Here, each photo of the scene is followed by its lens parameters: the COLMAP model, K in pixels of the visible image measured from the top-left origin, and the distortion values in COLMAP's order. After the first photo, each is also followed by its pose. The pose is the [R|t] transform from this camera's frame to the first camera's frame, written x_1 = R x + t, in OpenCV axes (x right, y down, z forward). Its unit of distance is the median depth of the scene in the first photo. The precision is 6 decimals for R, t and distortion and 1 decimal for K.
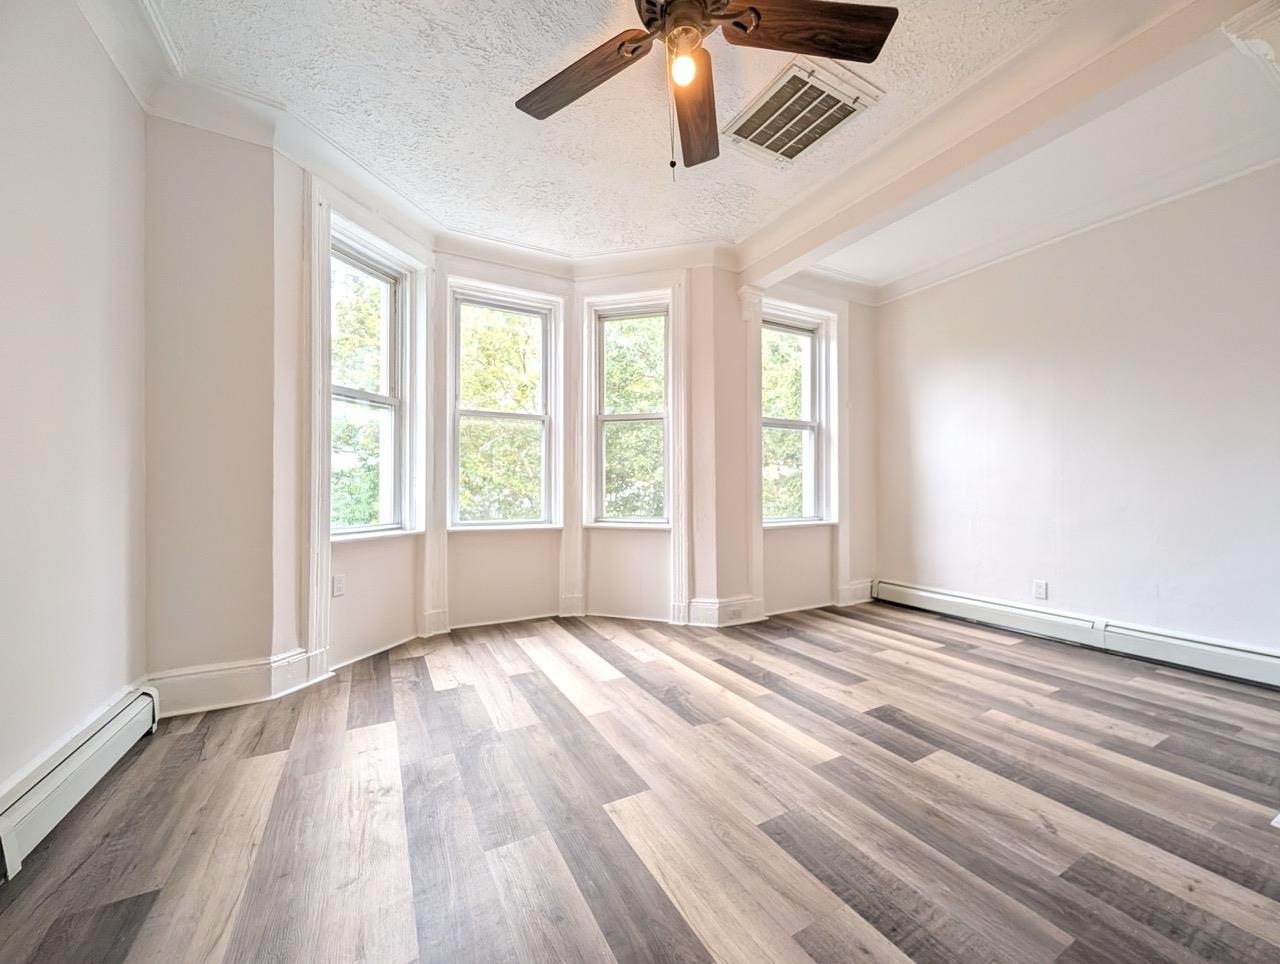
lens RADIAL K [[492.3, 0, 642.4], [0, 492.3, 482.9], [0, 0, 1]] dist [0.000347, 0.000513]
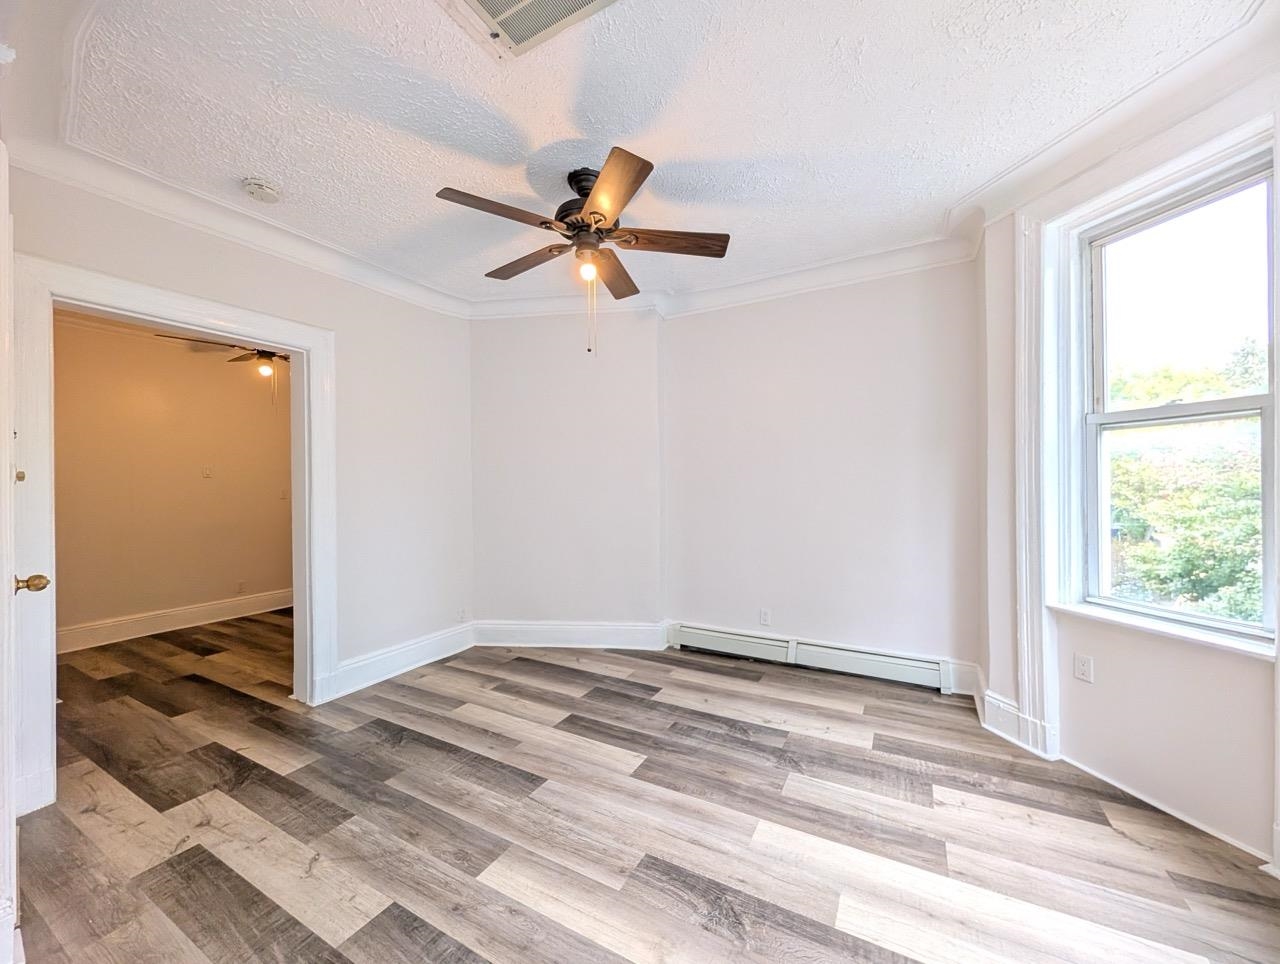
lens RADIAL K [[492.3, 0, 645.8], [0, 492.3, 484.3], [0, 0, 1]] dist [0.000347, 0.000513]
pose [[-0.839277, 0.010150, -0.543610, 0.509592], [0.017401, 0.999815, -0.008197, -0.118662], [0.543426, -0.016339, -0.839298, 1.572198]]
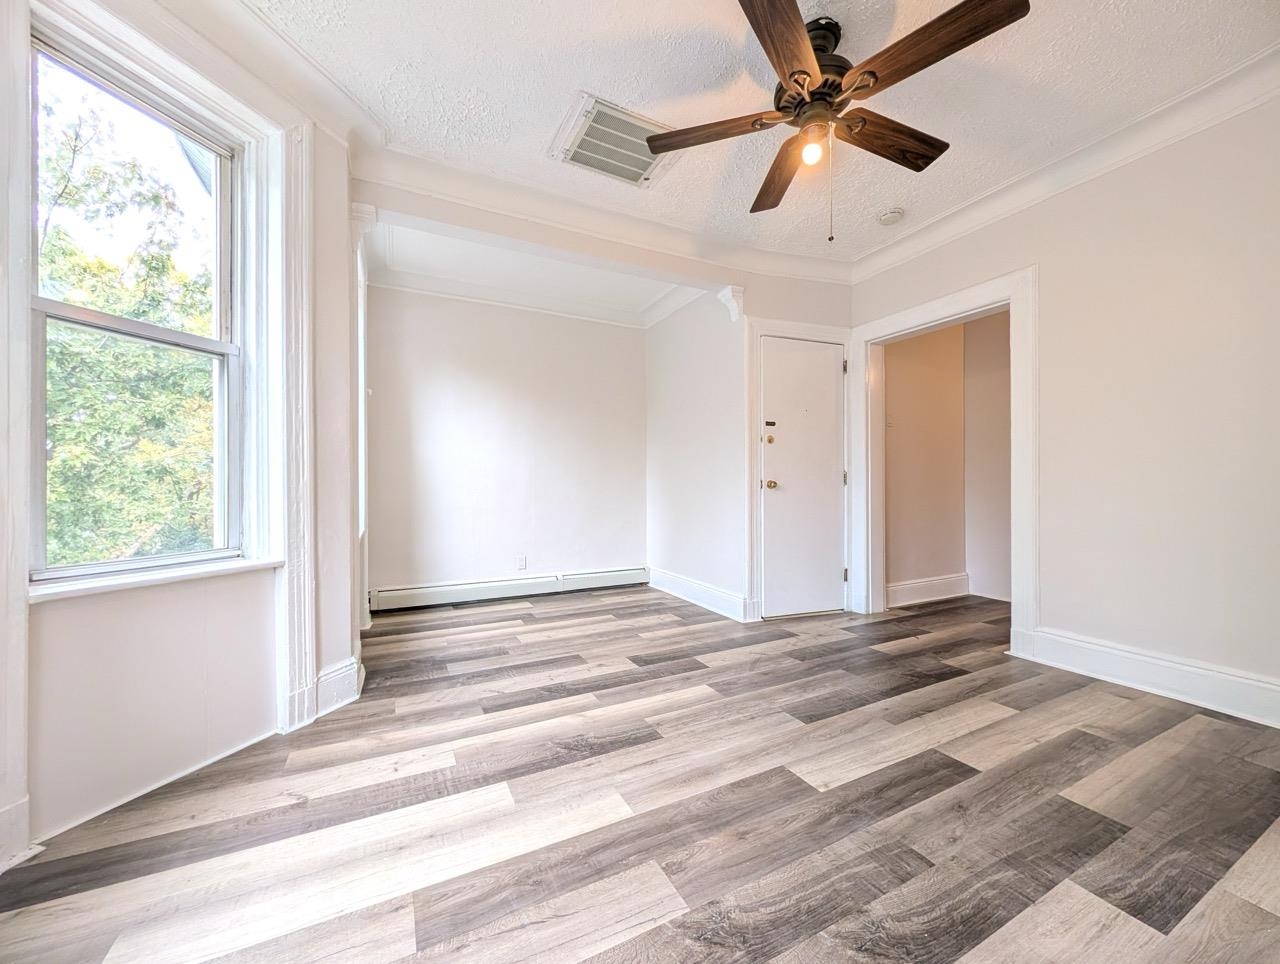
lens RADIAL K [[492.3, 0, 640.9], [0, 492.3, 485.3], [0, 0, 1]] dist [0.000347, 0.000513]
pose [[0.027532, 0.000698, 0.999621, -0.785643], [-0.008521, 0.999964, -0.000463, 0.002980], [-0.999585, -0.008505, 0.027537, 0.935876]]
